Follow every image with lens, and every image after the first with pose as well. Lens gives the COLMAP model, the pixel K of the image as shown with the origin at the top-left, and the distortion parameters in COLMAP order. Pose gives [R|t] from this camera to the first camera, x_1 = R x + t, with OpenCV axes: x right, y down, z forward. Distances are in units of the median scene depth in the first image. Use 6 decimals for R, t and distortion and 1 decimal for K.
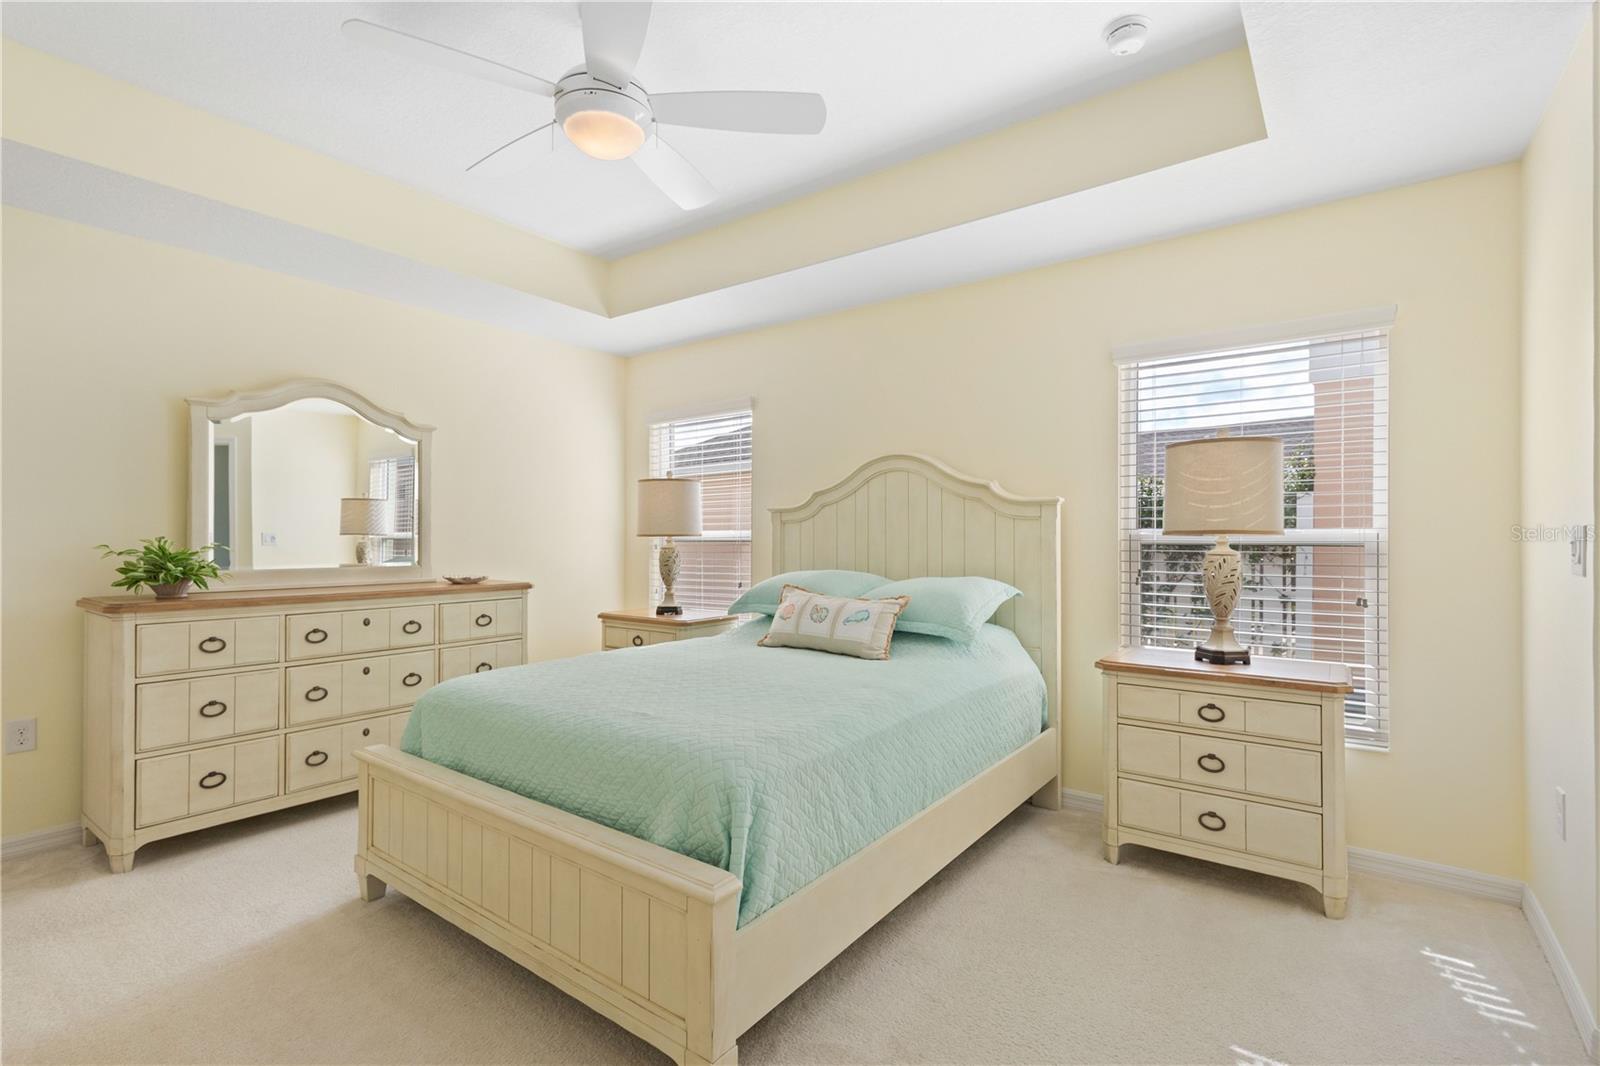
lens RADIAL K [[740.2, 0, 803.1], [0, 740.2, 533.2], [0, 0, 1]] dist [0.005444, 0.000821]
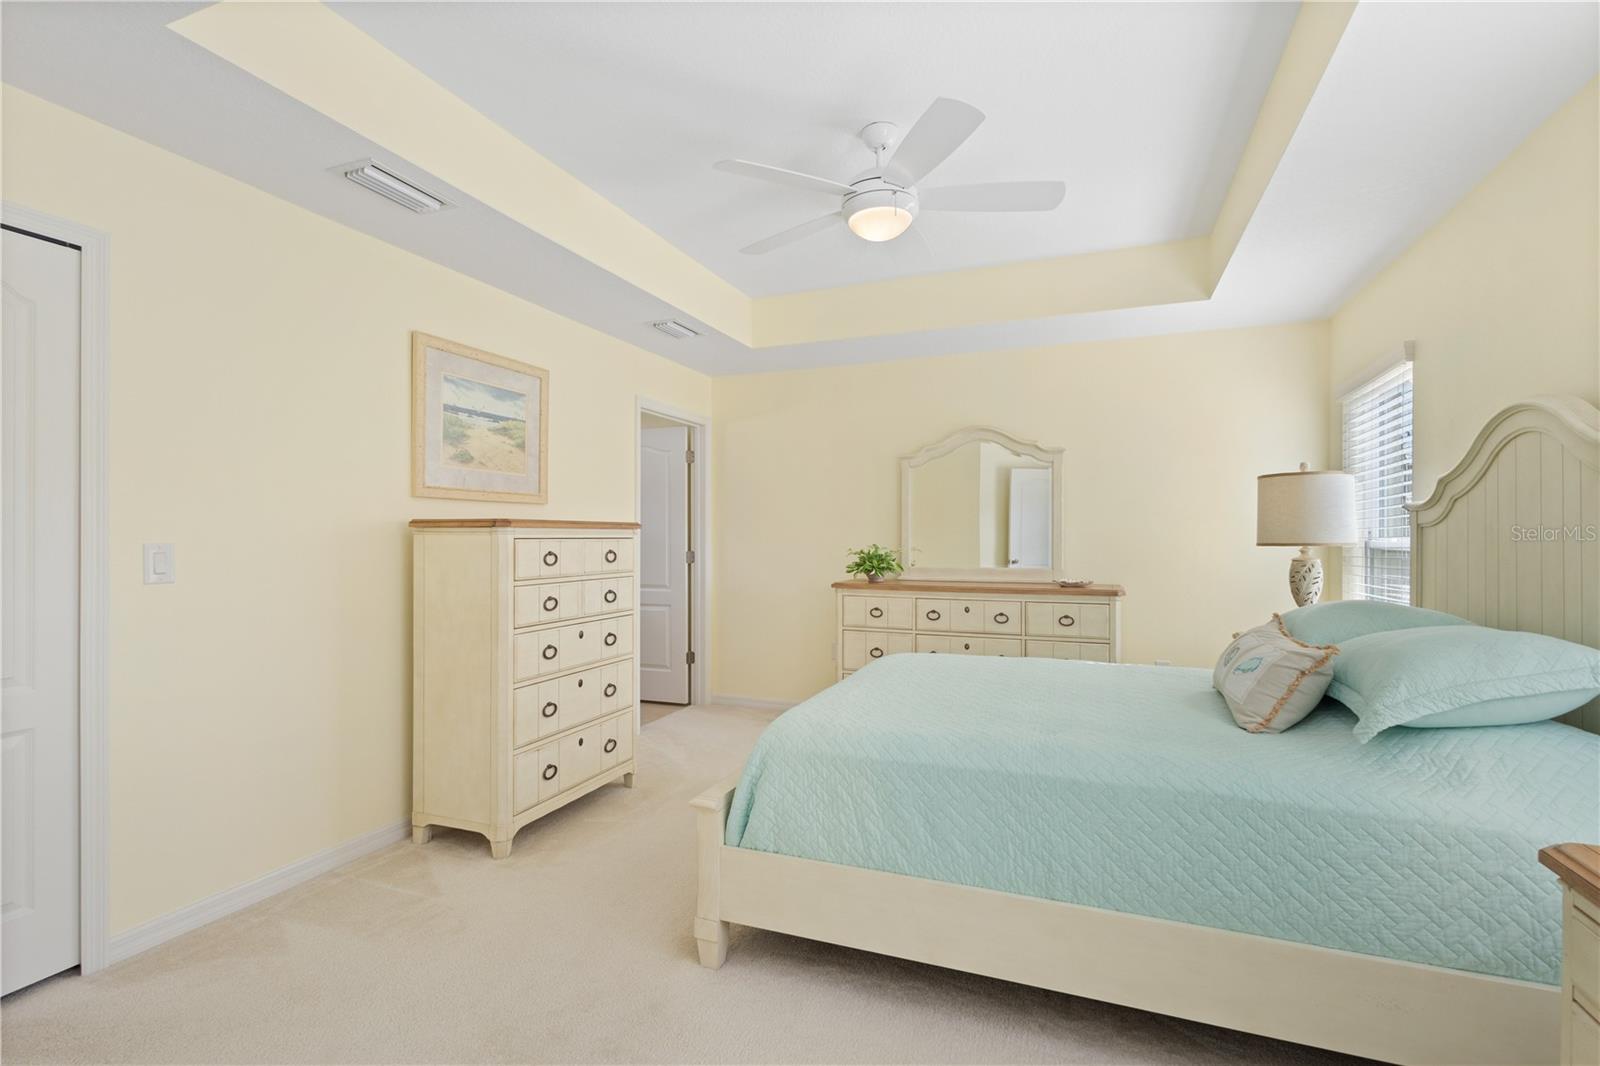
lens RADIAL K [[740.2, 0, 801.9], [0, 740.2, 537.9], [0, 0, 1]] dist [0.005444, 0.000821]
pose [[0.253717, -0.000597, -0.967278, 0.572533], [0.005876, 0.999982, 0.000925, -0.009822], [0.967261, -0.005919, 0.253716, 0.362358]]
